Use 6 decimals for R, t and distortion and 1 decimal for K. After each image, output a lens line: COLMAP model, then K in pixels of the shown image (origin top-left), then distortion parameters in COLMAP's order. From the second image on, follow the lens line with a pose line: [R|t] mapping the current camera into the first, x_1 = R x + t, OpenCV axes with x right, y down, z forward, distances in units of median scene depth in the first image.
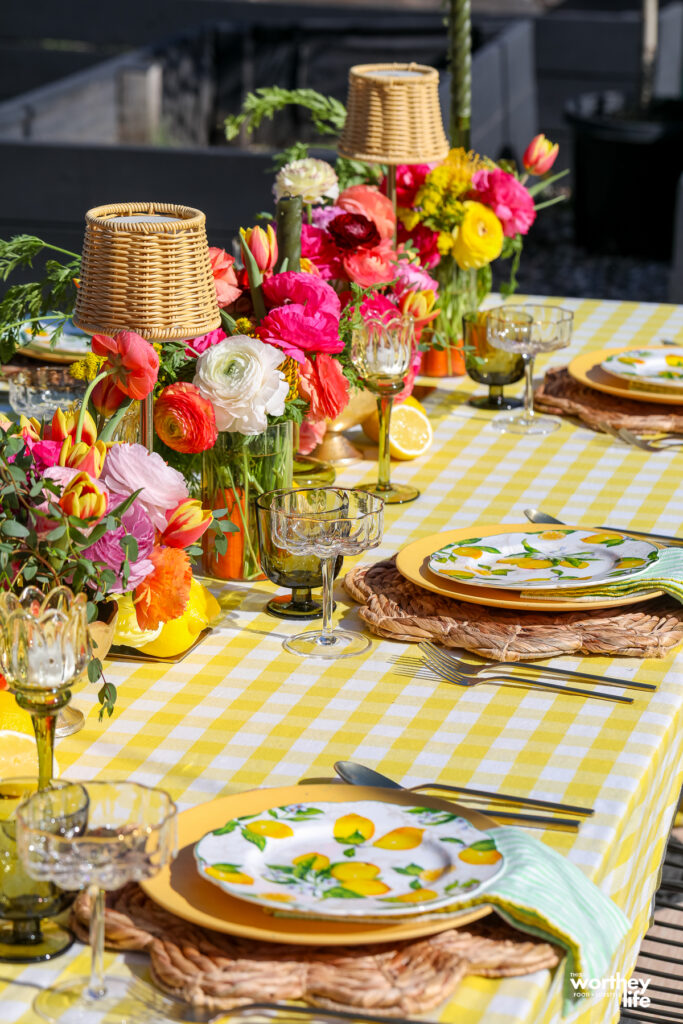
lens RADIAL K [[2879.5, 0, 341.5], [0, 2879.5, 512.0], [0, 0, 1]] dist [0.294734, 0.811639]
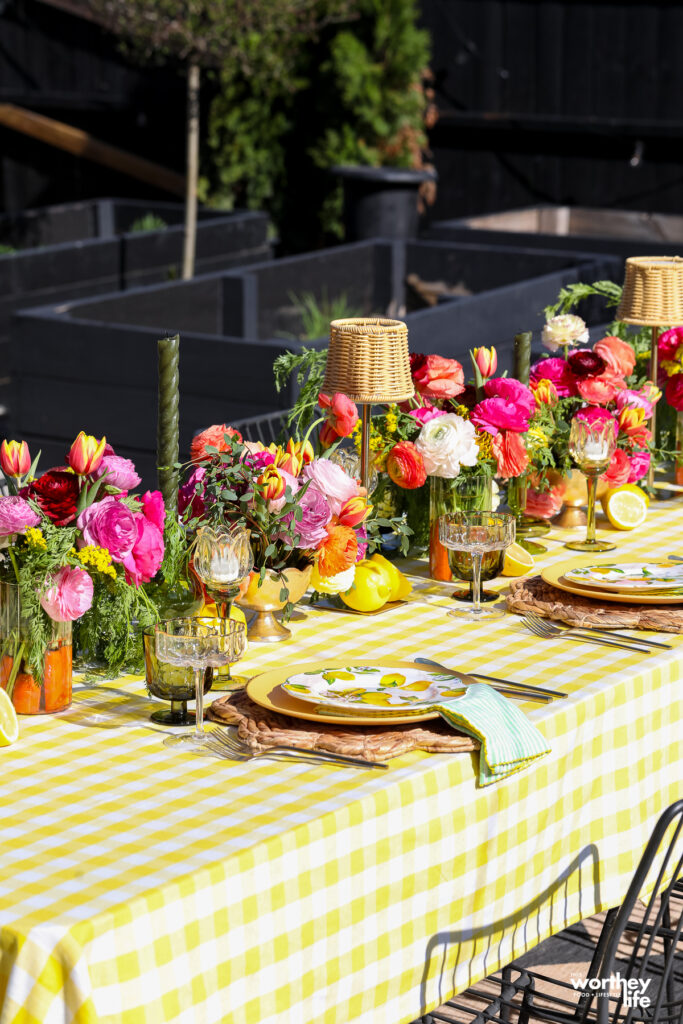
lens RADIAL K [[2879.5, 0, 341.5], [0, 2879.5, 512.0], [0, 0, 1]] dist [0.294734, 0.811639]
pose [[0.959077, 0.051435, -0.278434, 0.343701], [-0.078105, 0.993268, -0.085550, 0.127192], [0.272159, 0.103796, 0.956638, -0.462129]]
